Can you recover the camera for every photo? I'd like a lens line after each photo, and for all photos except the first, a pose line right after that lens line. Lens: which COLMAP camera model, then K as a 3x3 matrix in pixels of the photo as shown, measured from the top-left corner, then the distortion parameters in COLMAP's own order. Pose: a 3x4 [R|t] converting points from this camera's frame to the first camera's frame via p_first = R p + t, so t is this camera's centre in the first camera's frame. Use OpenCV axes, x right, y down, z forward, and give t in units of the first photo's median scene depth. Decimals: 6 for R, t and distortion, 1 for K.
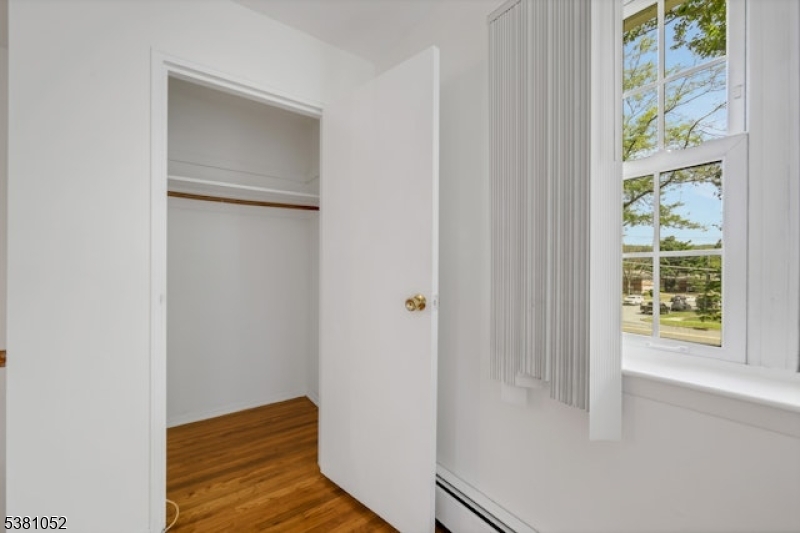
lens RADIAL K [[326.9, 0, 403.3], [0, 326.9, 272.0], [0, 0, 1]] dist [-0.000605, 0.000427]
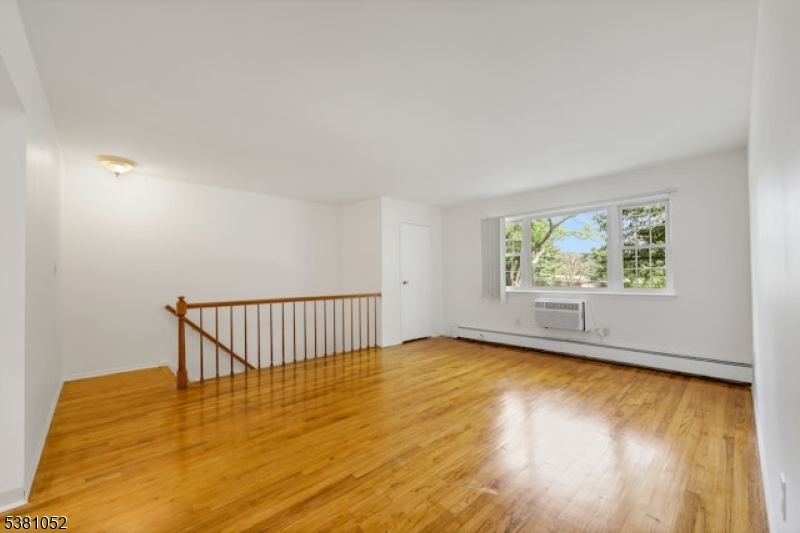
lens RADIAL K [[314.1, 0, 393.1], [0, 314.1, 273.7], [0, 0, 1]] dist [-0.013857, -0.000057]
pose [[0.996186, -0.001387, 0.087244, -1.423329], [0.002444, 0.999925, -0.012007, 0.042361], [-0.087221, 0.012174, 0.996115, -3.422247]]
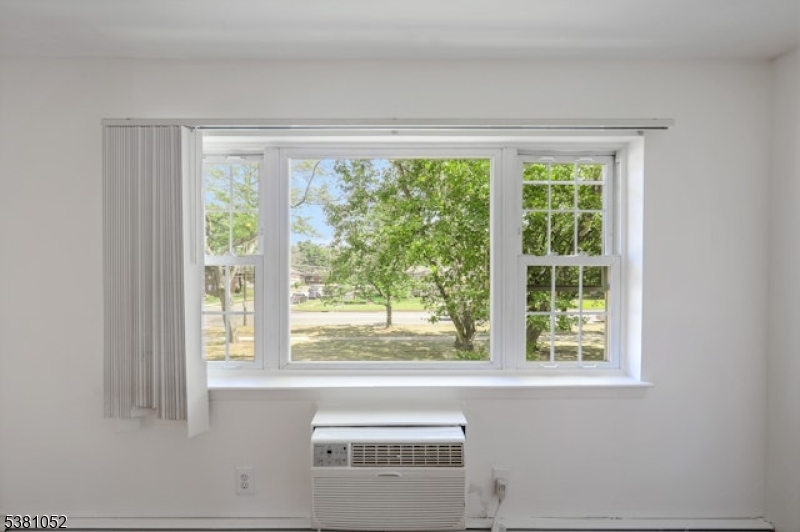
lens RADIAL K [[326.9, 0, 388.2], [0, 326.9, 268.1], [0, 0, 1]] dist [-0.000605, 0.000427]
pose [[0.602591, 0.000795, 0.798050, -0.068322], [-0.001531, 0.999999, 0.000160, -0.241599], [-0.798049, -0.001318, 0.602591, -0.578034]]
